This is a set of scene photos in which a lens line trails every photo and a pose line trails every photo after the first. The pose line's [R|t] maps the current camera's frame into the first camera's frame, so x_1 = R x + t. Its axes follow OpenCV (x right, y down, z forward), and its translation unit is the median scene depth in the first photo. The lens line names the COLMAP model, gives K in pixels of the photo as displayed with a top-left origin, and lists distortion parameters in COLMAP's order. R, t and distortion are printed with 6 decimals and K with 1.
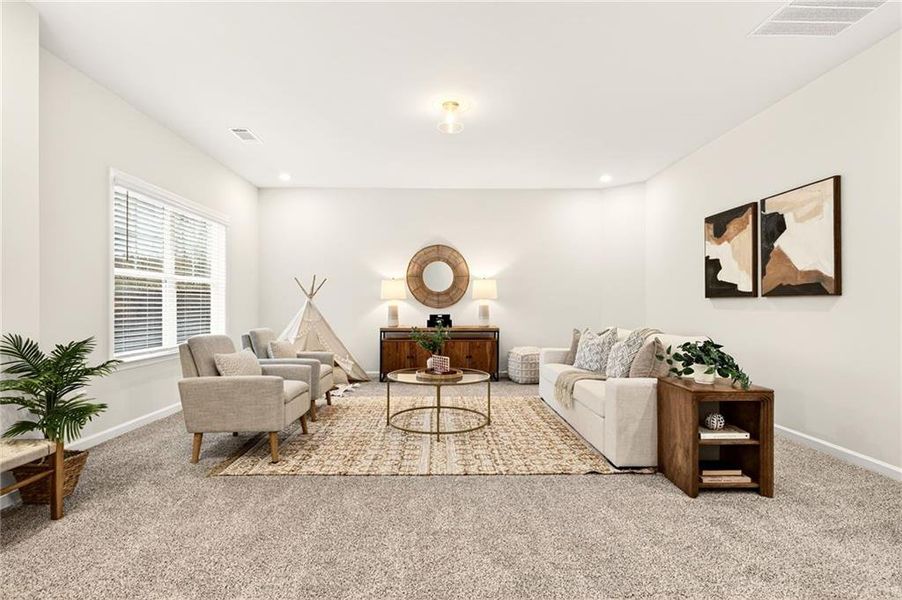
lens RADIAL K [[429.7, 0, 448.0], [0, 429.7, 297.1], [0, 0, 1]] dist [0.000533, -0.000622]
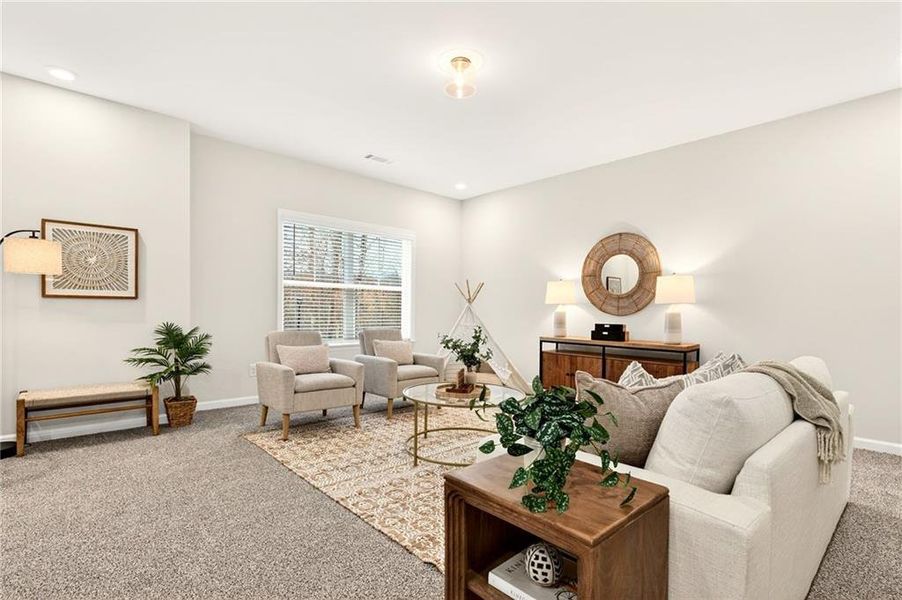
lens RADIAL K [[438.7, 0, 443.0], [0, 438.7, 307.4], [0, 0, 1]] dist [0.004118, 0.000031]
pose [[0.657384, 0.002477, -0.753552, 0.379680], [-0.002661, 0.999996, 0.000965, 0.011234], [0.753551, 0.001371, 0.657388, 0.265097]]
